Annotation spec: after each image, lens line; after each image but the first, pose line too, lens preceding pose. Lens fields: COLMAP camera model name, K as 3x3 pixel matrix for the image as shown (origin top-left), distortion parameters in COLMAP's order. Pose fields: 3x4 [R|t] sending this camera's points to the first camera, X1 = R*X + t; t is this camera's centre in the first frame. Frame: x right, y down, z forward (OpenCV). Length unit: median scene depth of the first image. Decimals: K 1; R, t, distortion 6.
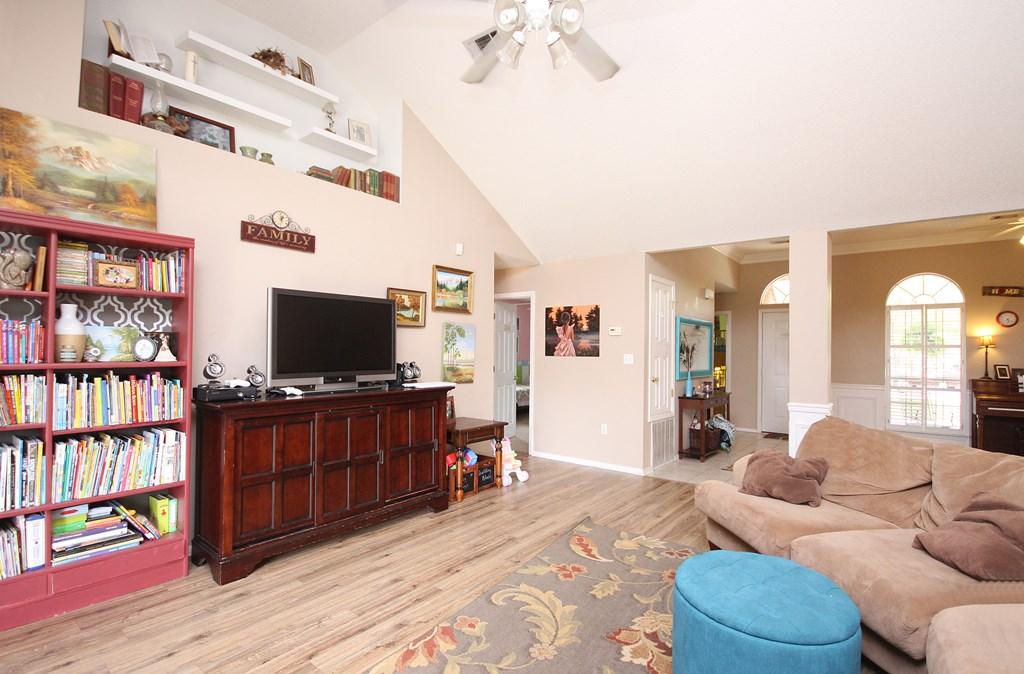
lens RADIAL K [[480.8, 0, 510.2], [0, 480.8, 344.2], [0, 0, 1]] dist [-0.004050, -0.001183]
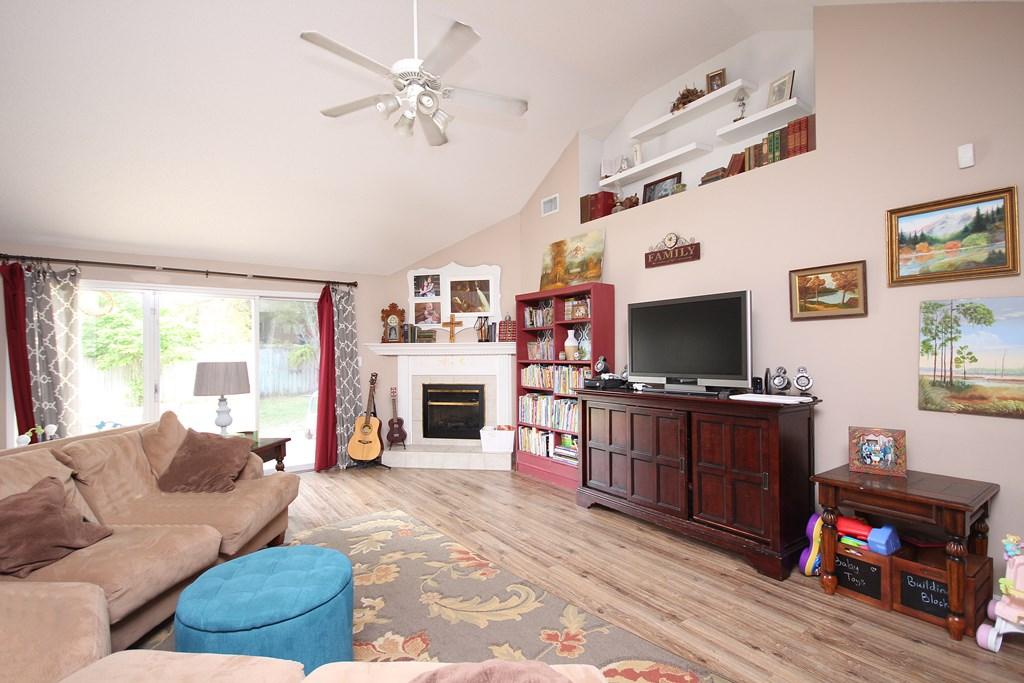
lens RADIAL K [[473.0, 0, 515.2], [0, 473.0, 347.7], [0, 0, 1]] dist [-0.007317, -0.002128]
pose [[-0.260979, -0.018787, -0.965162, 0.754908], [0.013824, 0.999635, -0.023196, 0.022154], [0.965245, -0.019396, -0.260624, 0.979065]]
